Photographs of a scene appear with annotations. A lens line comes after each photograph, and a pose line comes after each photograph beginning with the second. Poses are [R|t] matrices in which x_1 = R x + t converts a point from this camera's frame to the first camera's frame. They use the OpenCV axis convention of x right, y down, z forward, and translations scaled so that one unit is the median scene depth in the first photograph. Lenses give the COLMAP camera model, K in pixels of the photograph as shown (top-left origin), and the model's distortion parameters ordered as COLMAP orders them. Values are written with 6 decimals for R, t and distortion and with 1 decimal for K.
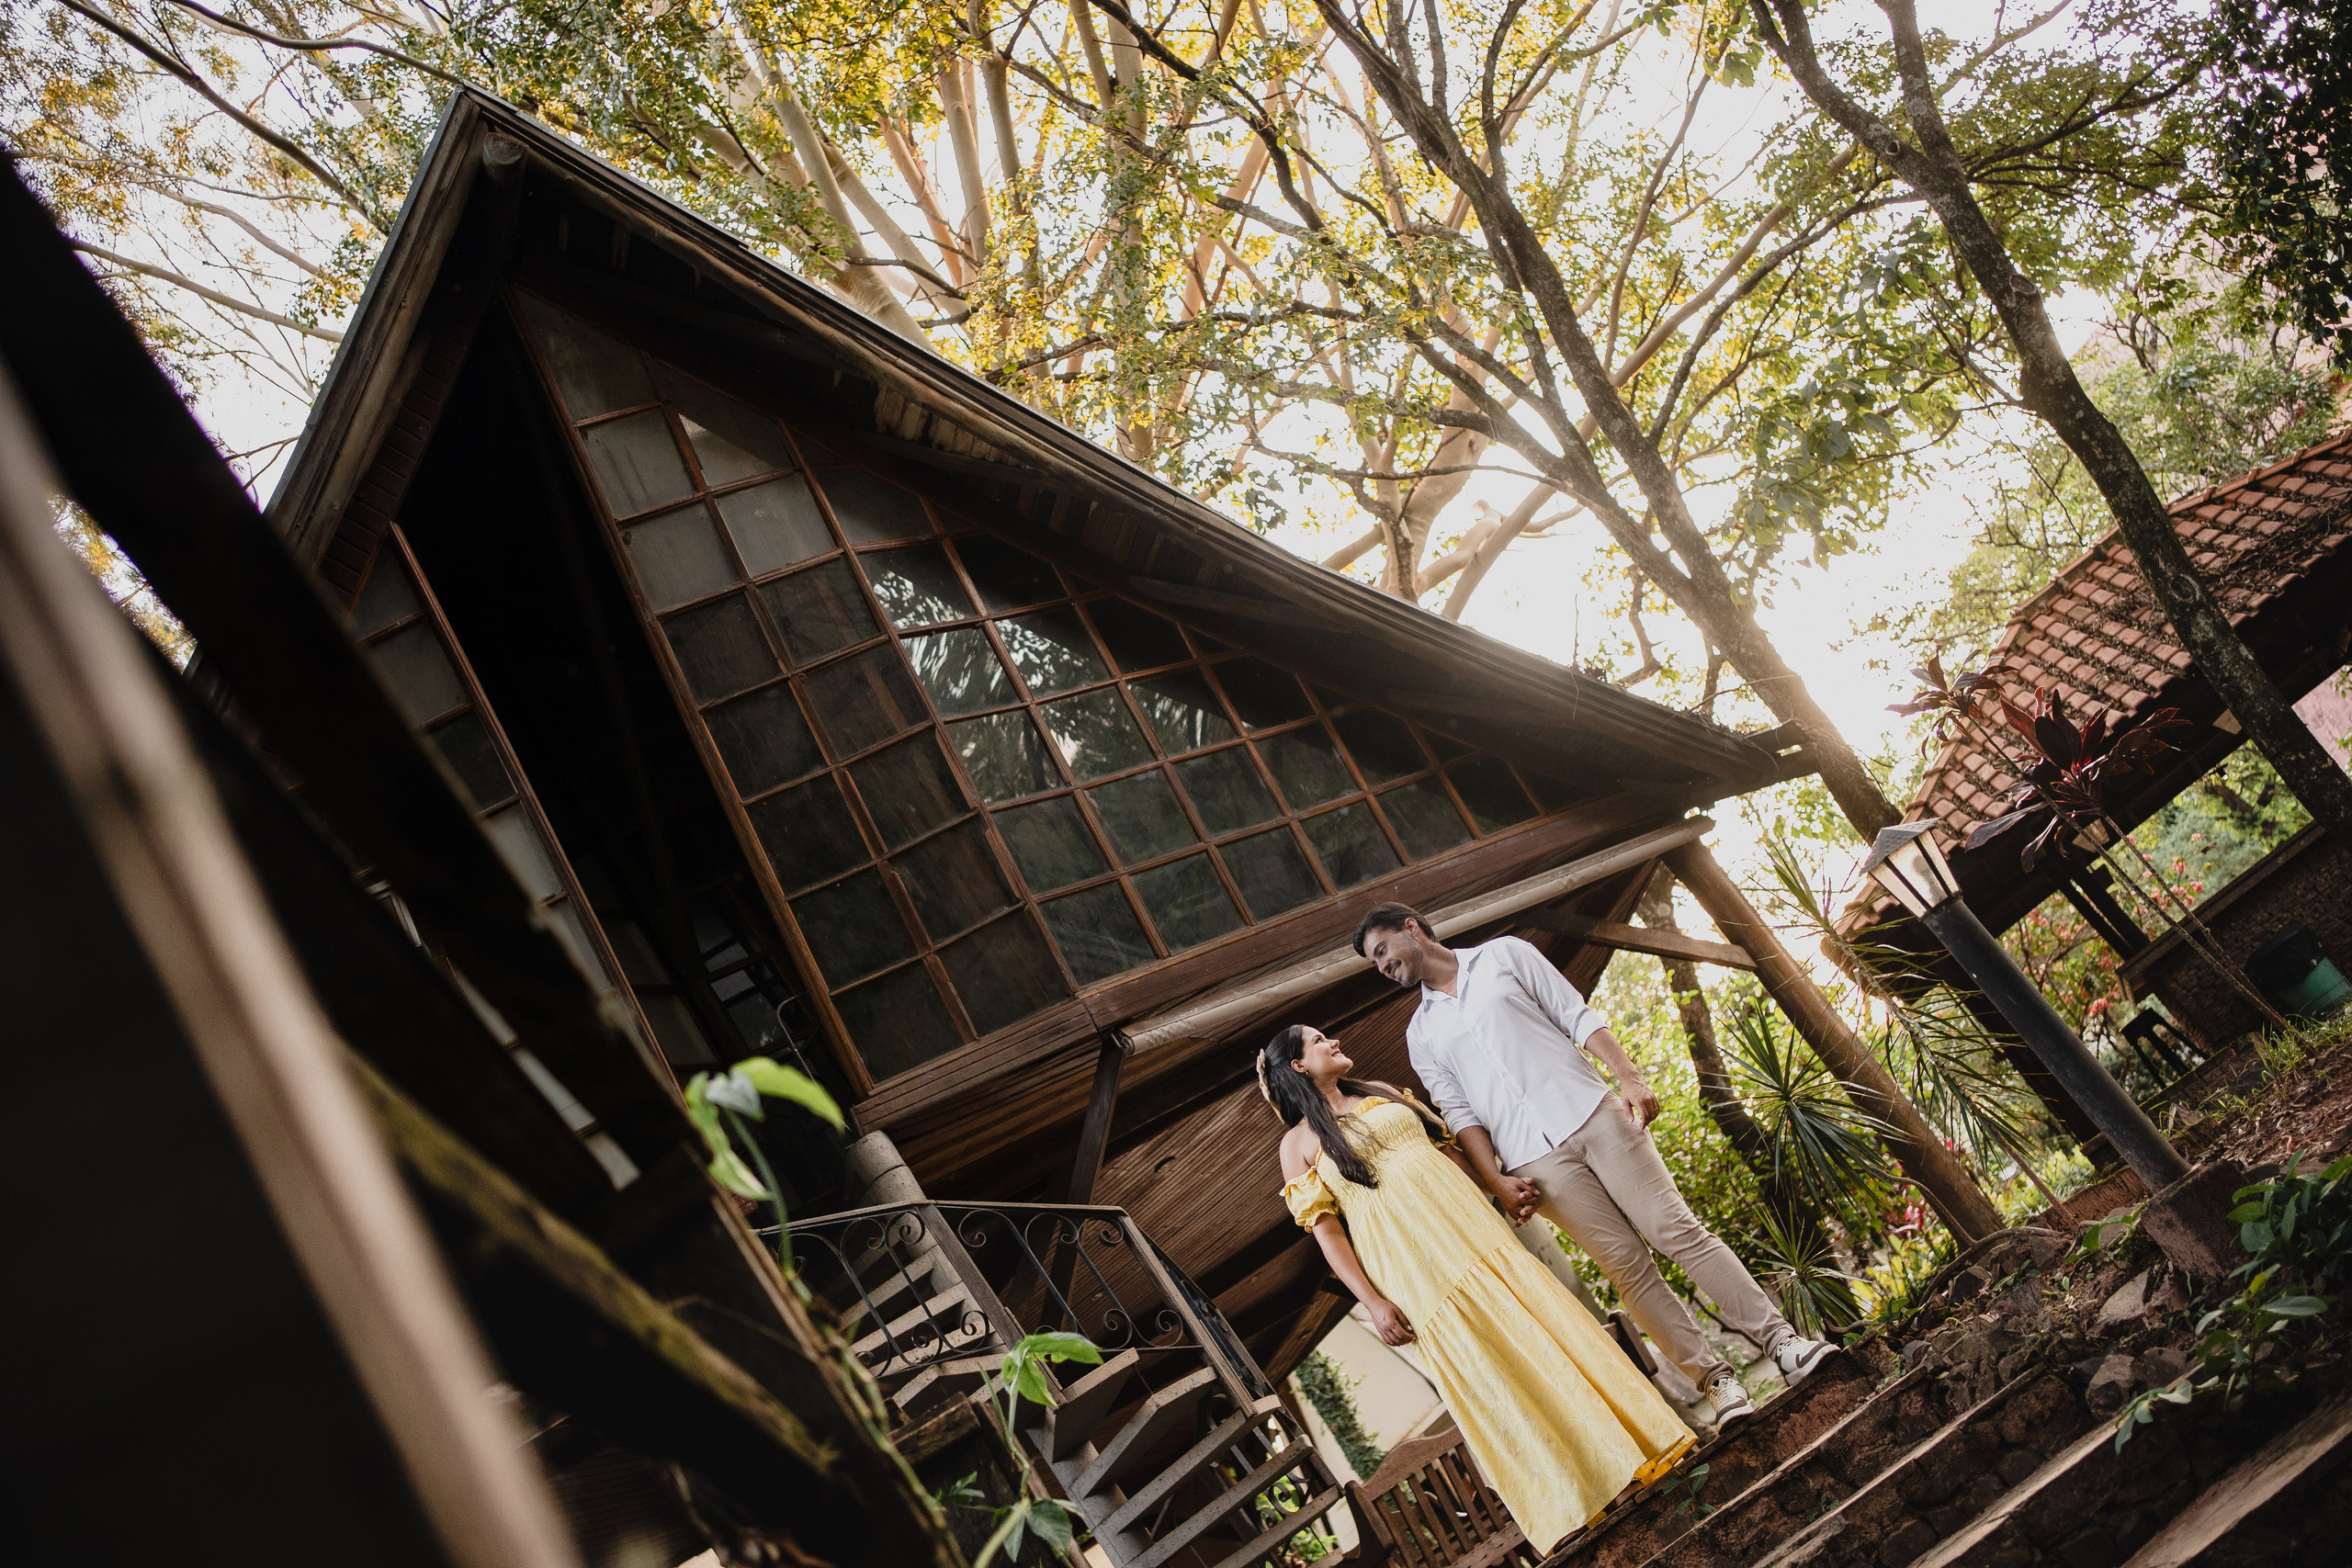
lens RADIAL K [[2348.8, 0, 1152.4], [0, 2348.8, 785.9], [0, 0, 1]] dist [-0.043775, 0.192413]
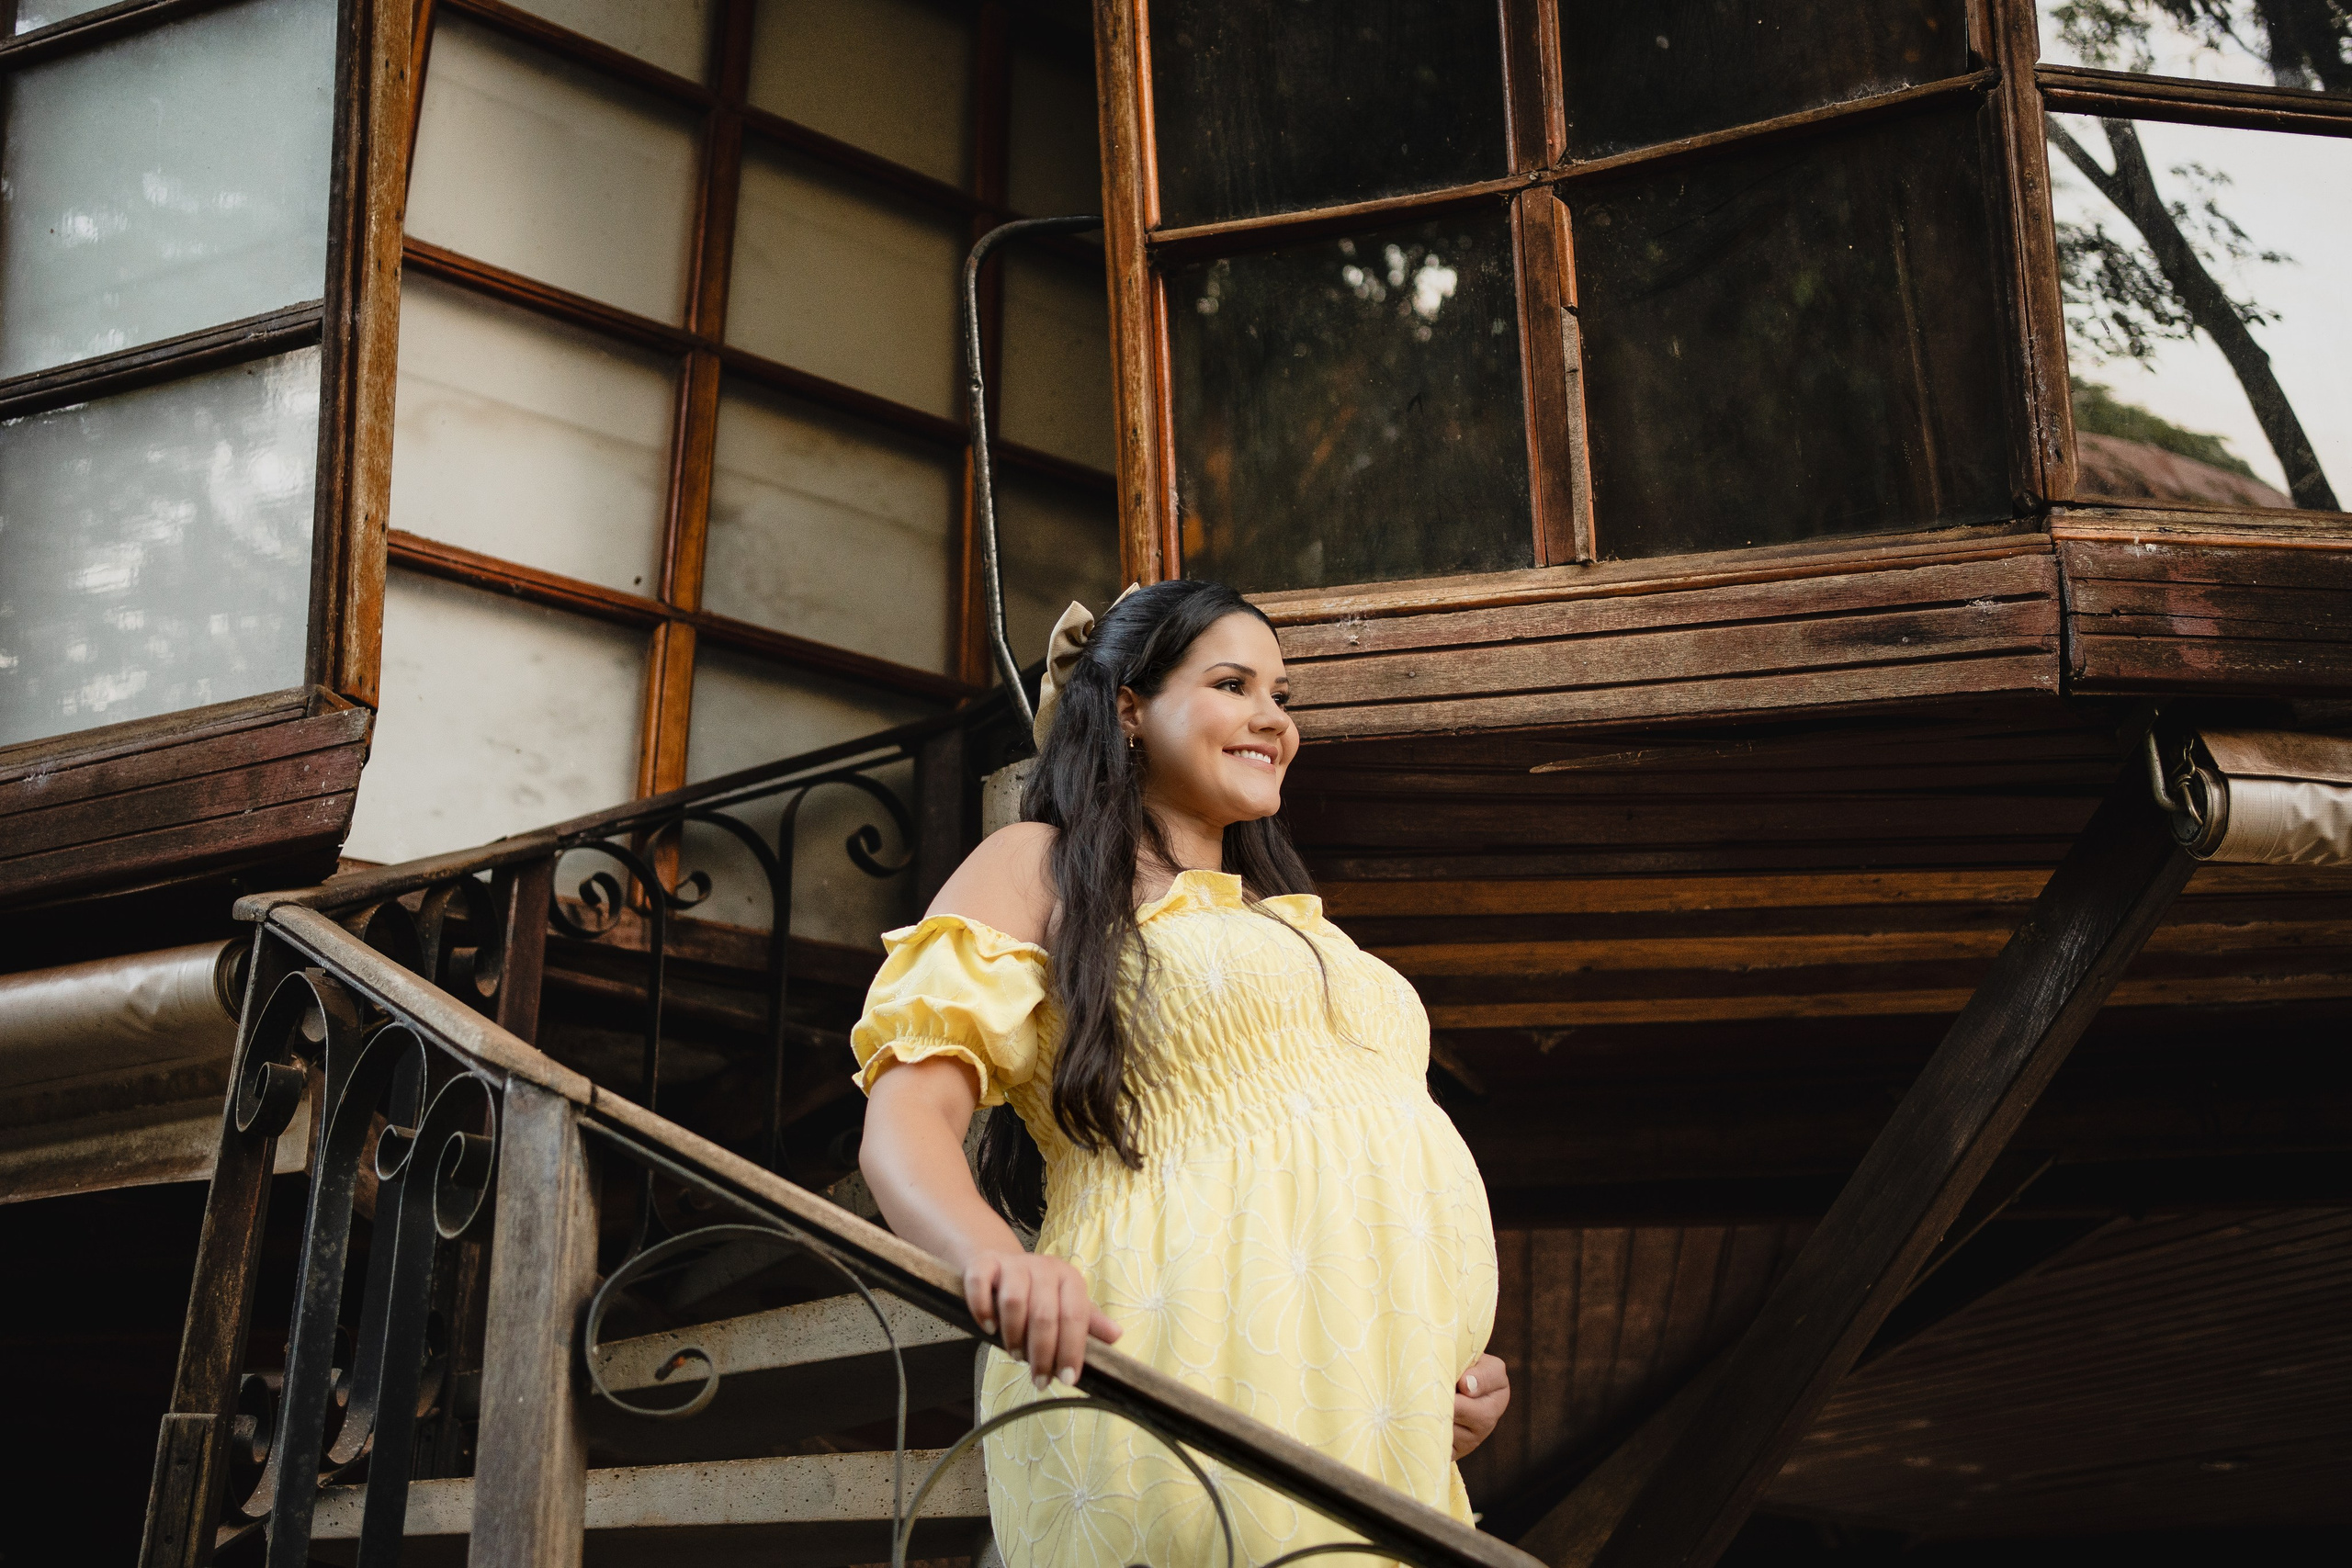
lens RADIAL K [[2463.3, 0, 1176.0], [0, 2463.3, 784.0], [0, 0, 1]] dist [-0.039447, 0.178346]
pose [[0.766470, 0.348800, -0.539317, 0.037762], [-0.271877, 0.936946, 0.219577, 0.081303], [0.581900, -0.021671, 0.812972, 0.733788]]
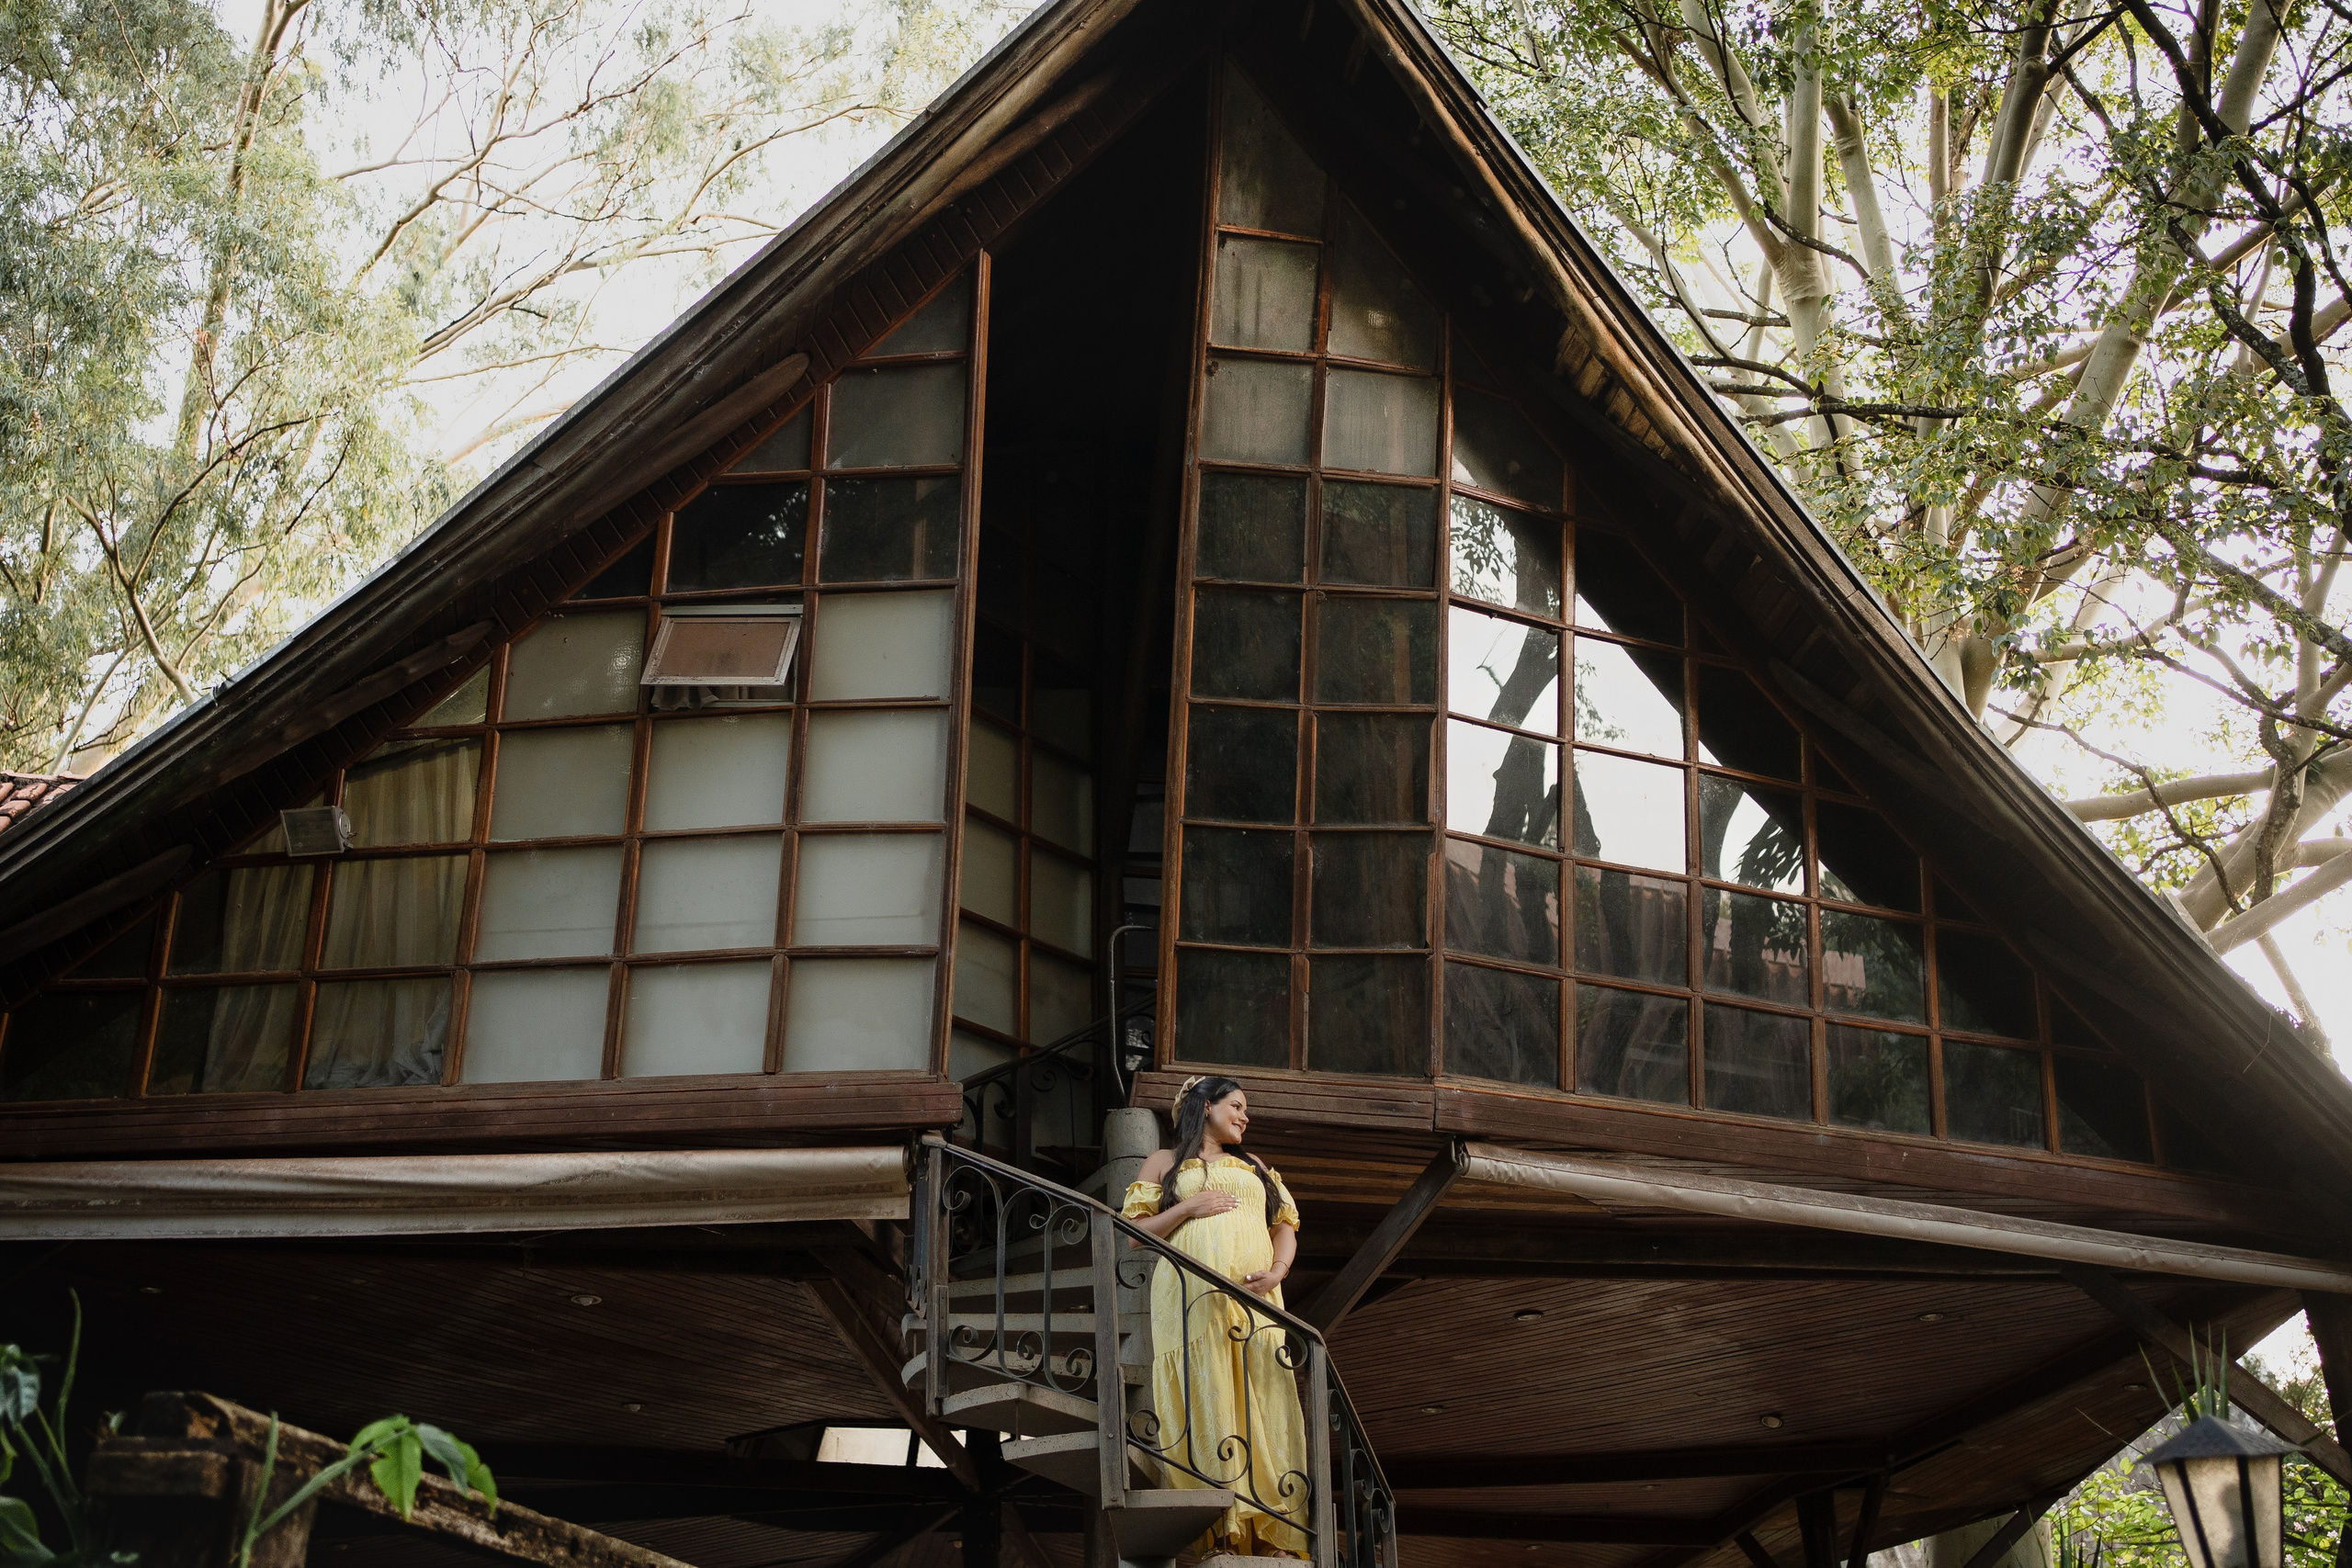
lens RADIAL K [[2412.1, 0, 1148.6], [0, 2412.1, 787.0], [0, 0, 1]] dist [-0.031093, 0.134917]
pose [[0.836445, 0.432460, -0.336656, 0.120275], [-0.426257, 0.899456, 0.096355, -0.040798], [0.344477, 0.062906, 0.936685, 0.159112]]
